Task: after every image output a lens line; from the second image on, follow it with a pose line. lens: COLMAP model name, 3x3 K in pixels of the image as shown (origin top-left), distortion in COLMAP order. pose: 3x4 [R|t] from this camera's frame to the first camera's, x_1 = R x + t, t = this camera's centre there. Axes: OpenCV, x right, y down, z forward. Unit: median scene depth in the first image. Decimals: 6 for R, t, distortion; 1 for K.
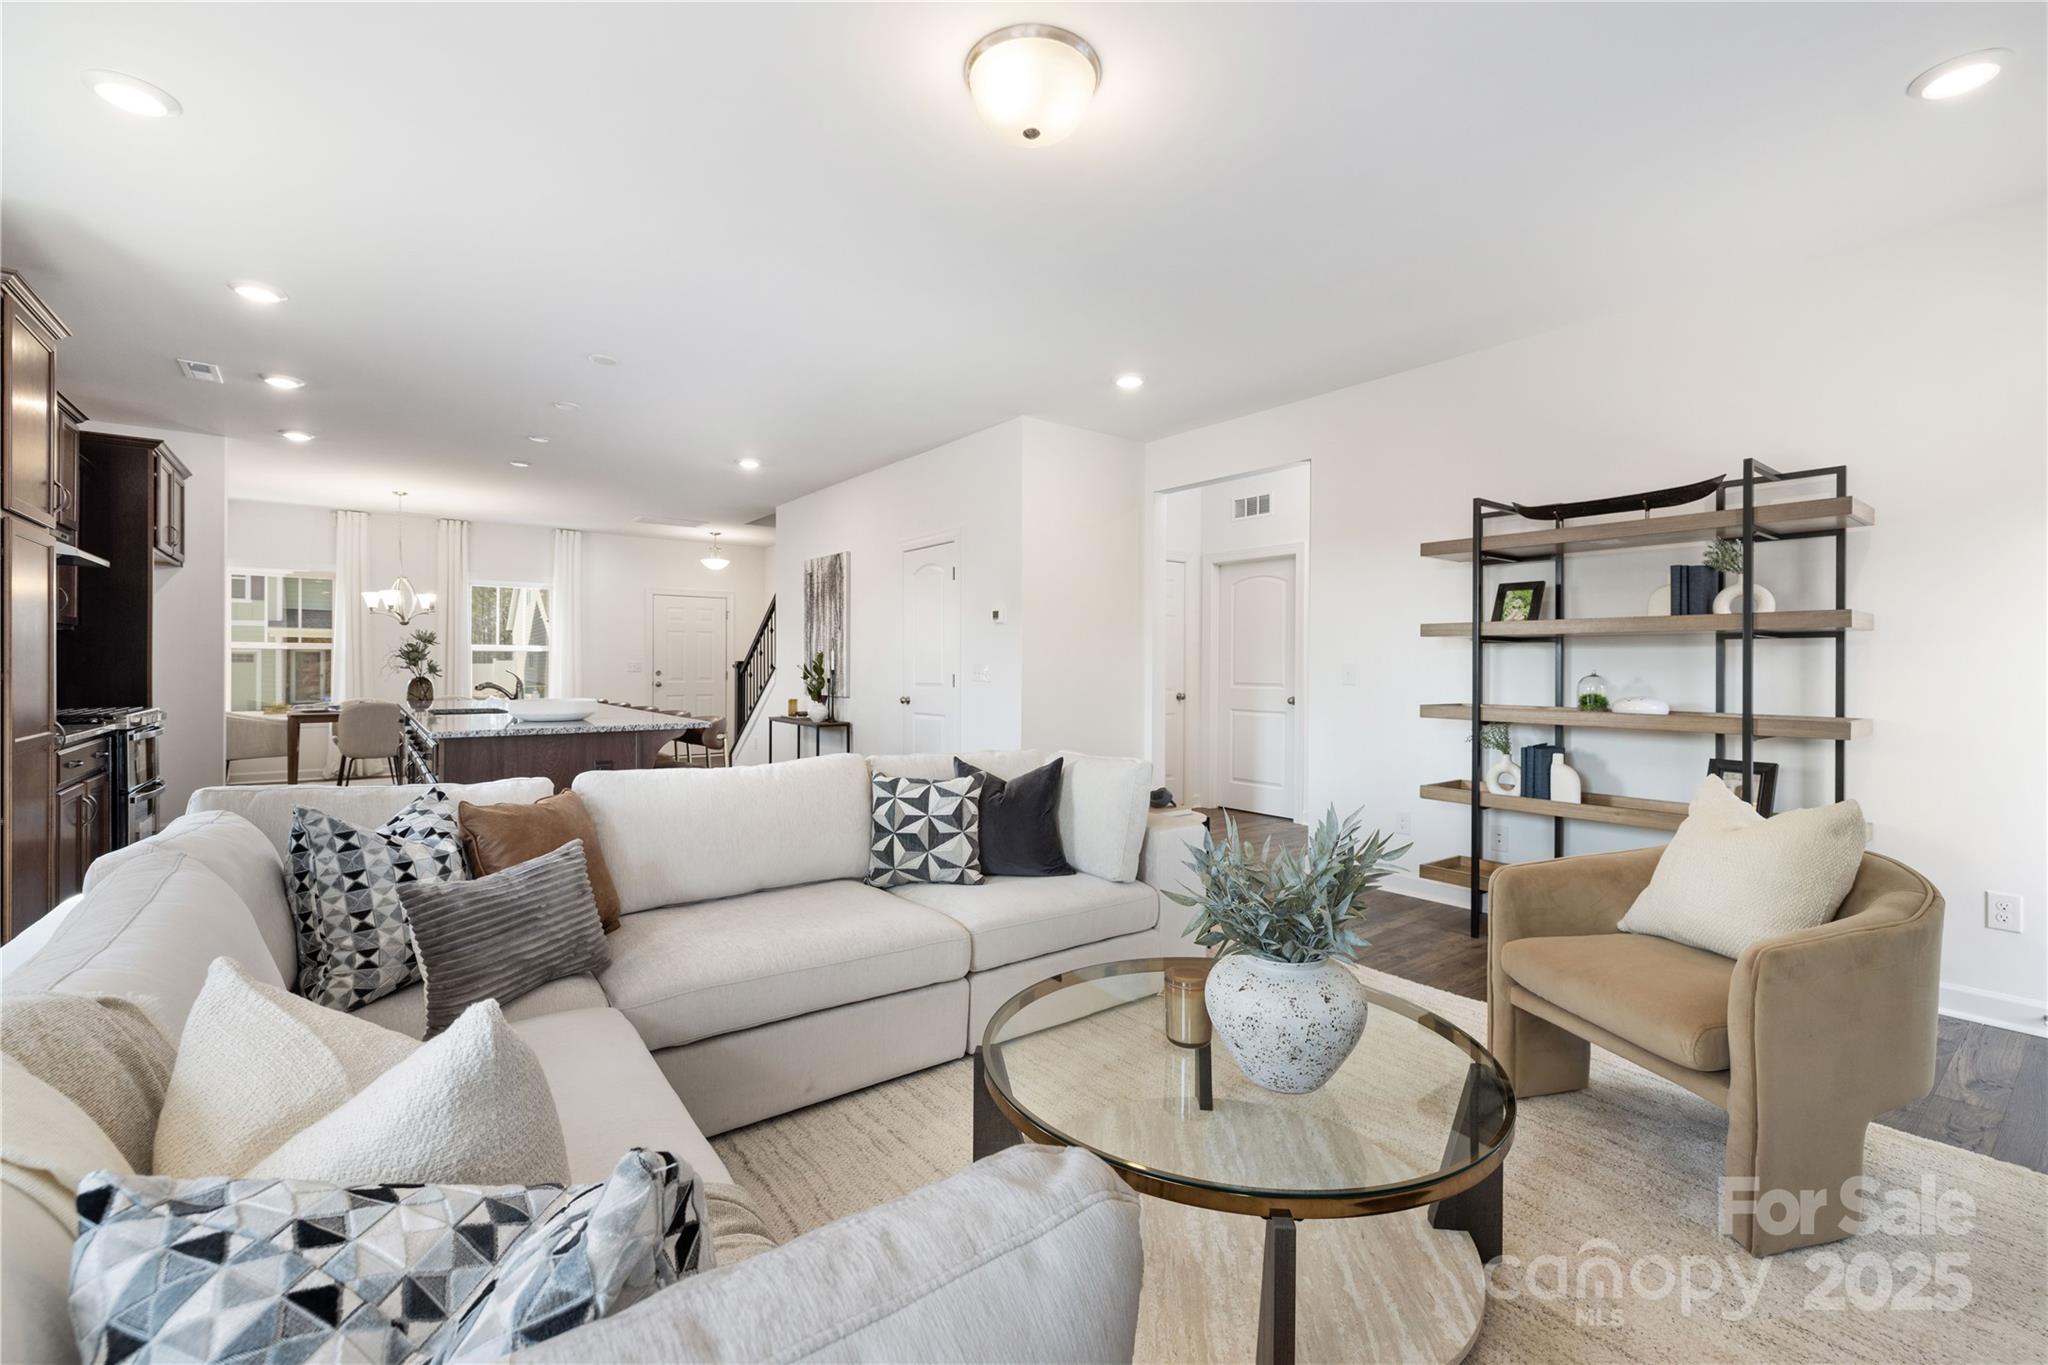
lens RADIAL K [[872.3, 0, 1025.2], [0, 872.3, 663.9], [0, 0, 1]] dist [0.010184, -0.001415]
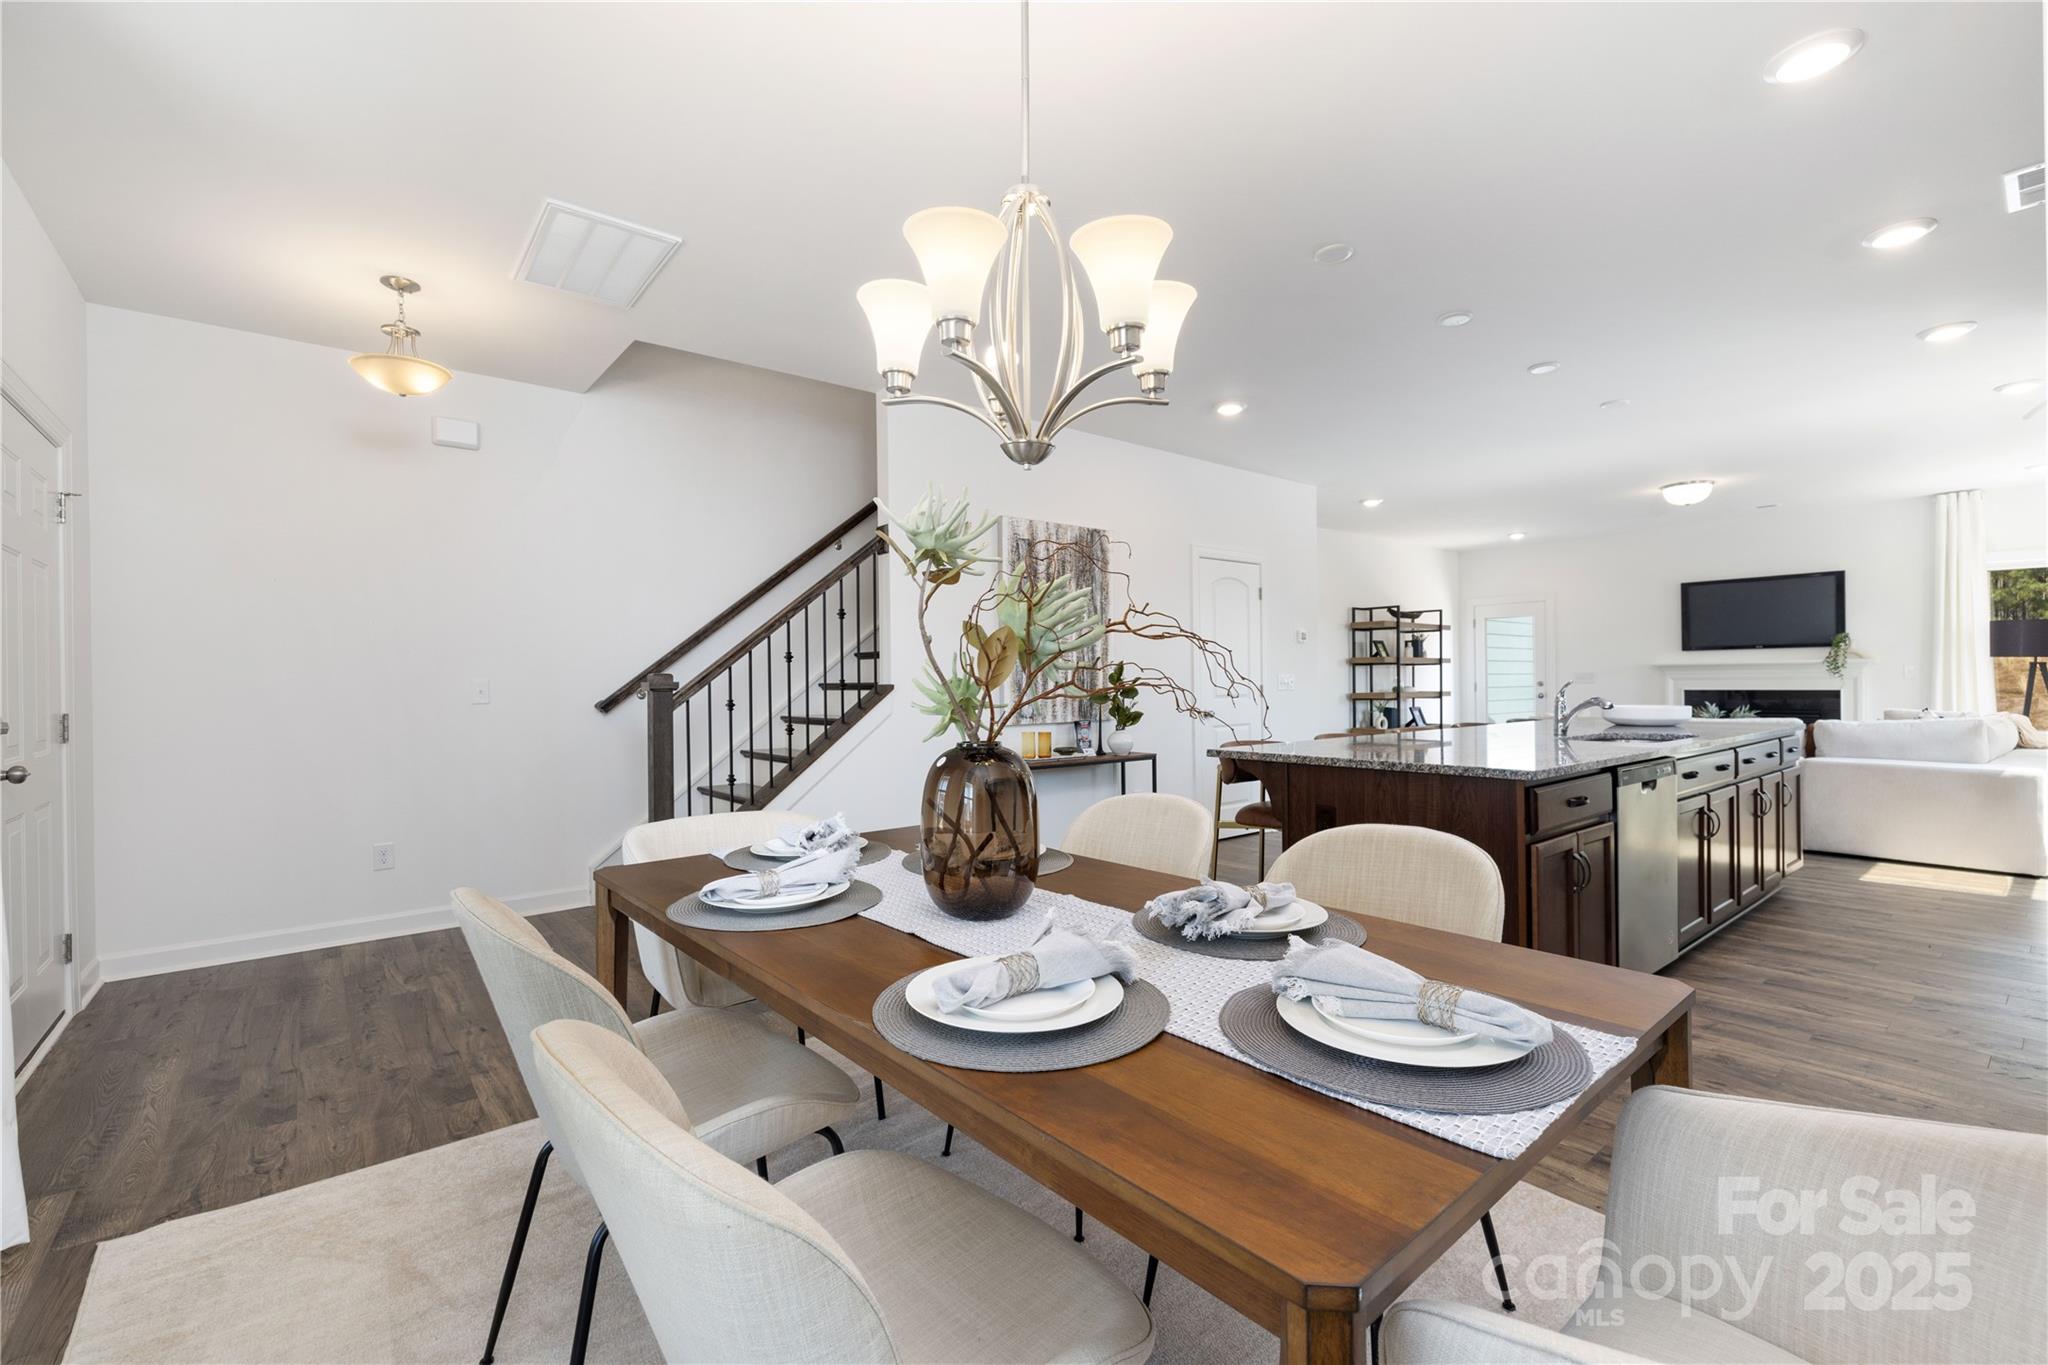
lens RADIAL K [[872.3, 0, 1025.7], [0, 872.3, 682.7], [0, 0, 1]] dist [0.010184, -0.001415]
pose [[-0.040403, -0.007702, 0.999154, -1.742461], [0.006404, 0.999948, 0.007967, -0.001923], [-0.999163, 0.006720, -0.040352, 1.987132]]
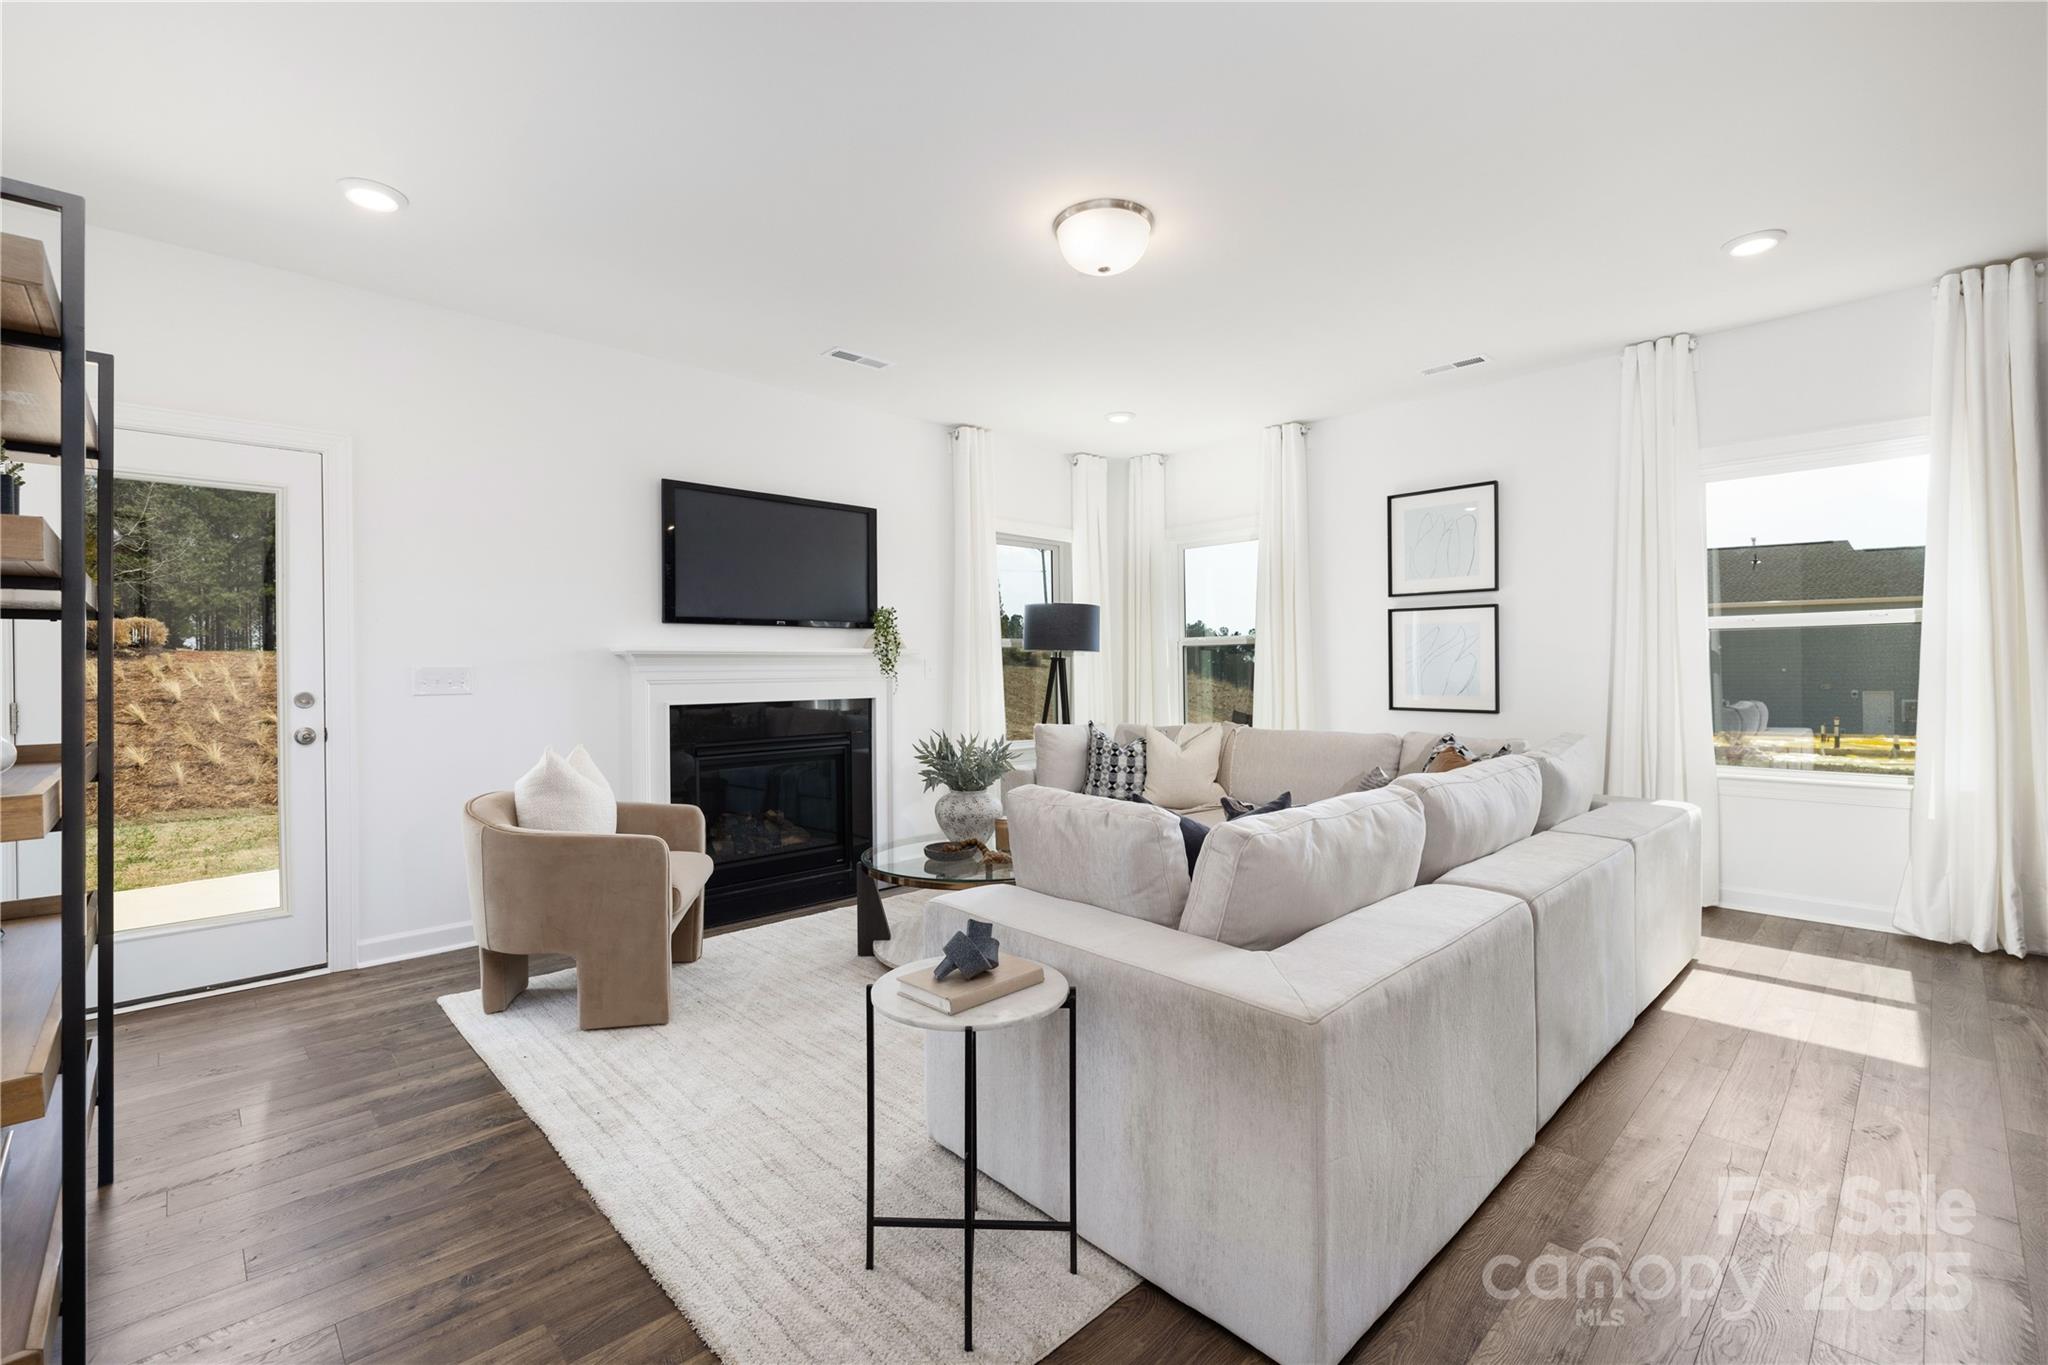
lens RADIAL K [[872.3, 0, 1027.8], [0, 872.3, 680.4], [0, 0, 1]] dist [0.010184, -0.001415]
pose [[-0.992019, 0.005475, -0.125970, 0.165471], [0.004647, 0.999966, 0.006871, 0.009675], [0.126003, 0.006231, -0.992010, 1.303107]]
